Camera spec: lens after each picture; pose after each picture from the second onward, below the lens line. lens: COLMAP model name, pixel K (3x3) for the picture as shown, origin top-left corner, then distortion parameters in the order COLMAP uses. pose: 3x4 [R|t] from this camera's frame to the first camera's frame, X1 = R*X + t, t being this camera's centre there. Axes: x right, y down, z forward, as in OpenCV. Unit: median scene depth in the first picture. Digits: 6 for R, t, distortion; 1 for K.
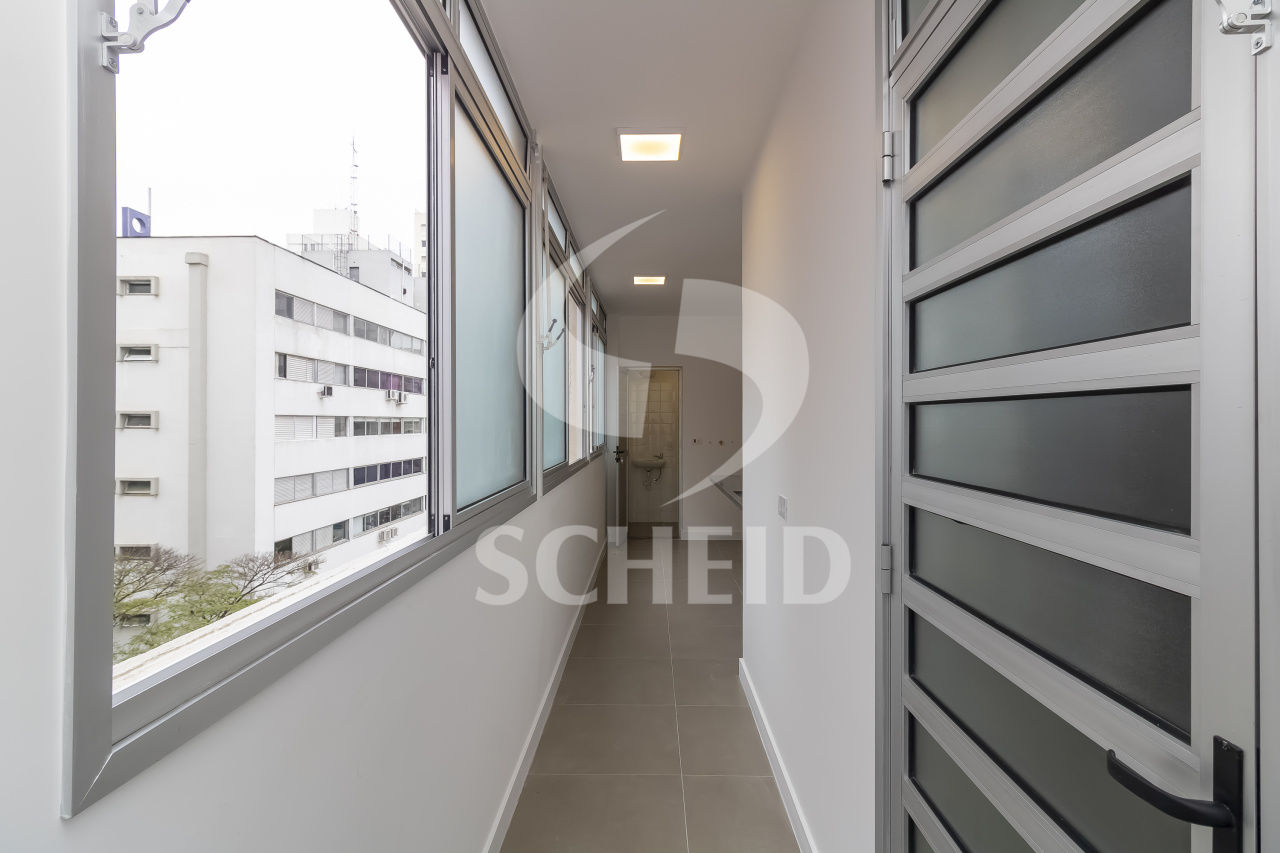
lens RADIAL K [[618.0, 0, 662.7], [0, 618.0, 419.9], [0, 0, 1]] dist [0.001512, -0.000362]
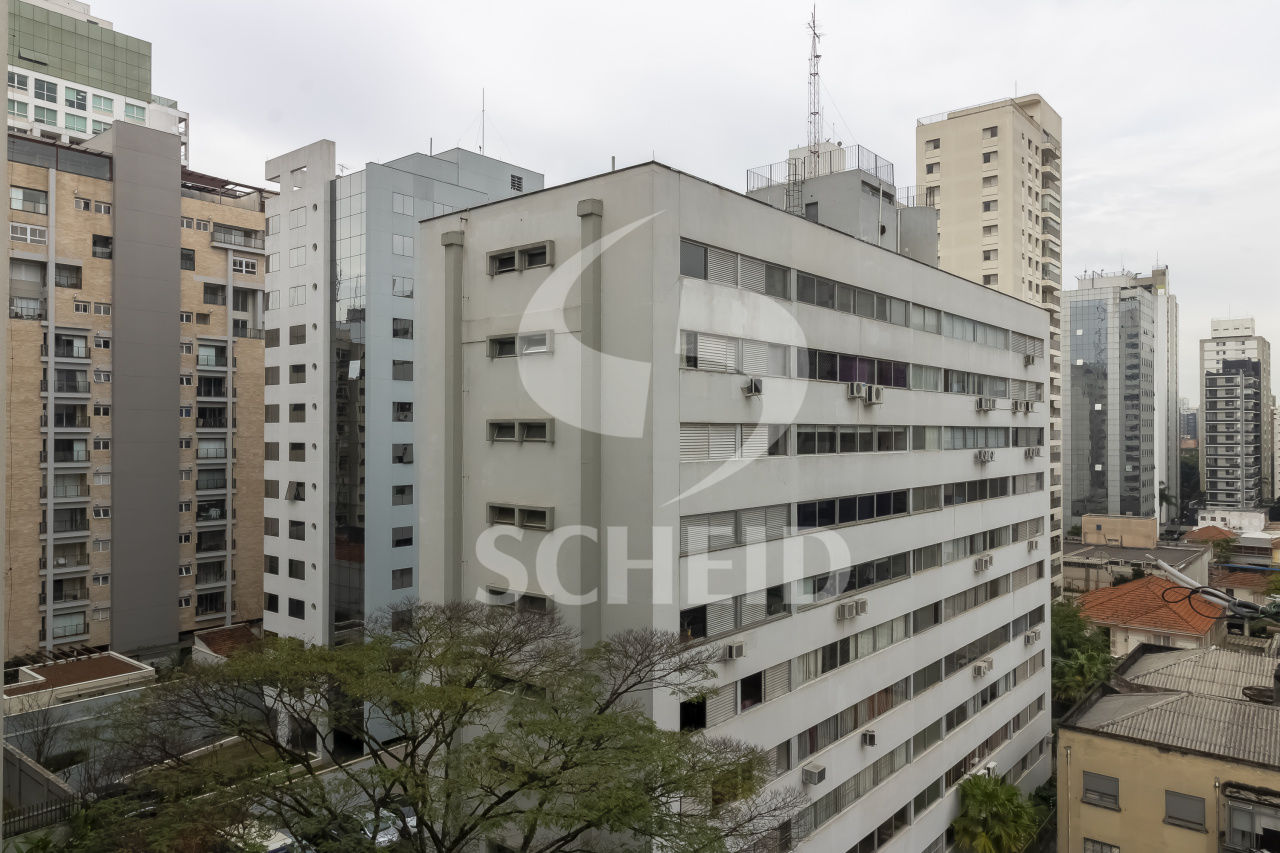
lens RADIAL K [[868.7, 0, 679.3], [0, 868.7, 424.6], [0, 0, 1]] dist [-0.002047, 0.001377]
pose [[0.785809, -0.004322, -0.618454, -0.033716], [0.001875, 0.999988, -0.004607, -0.001590], [0.618467, 0.002461, 0.785807, 0.209116]]
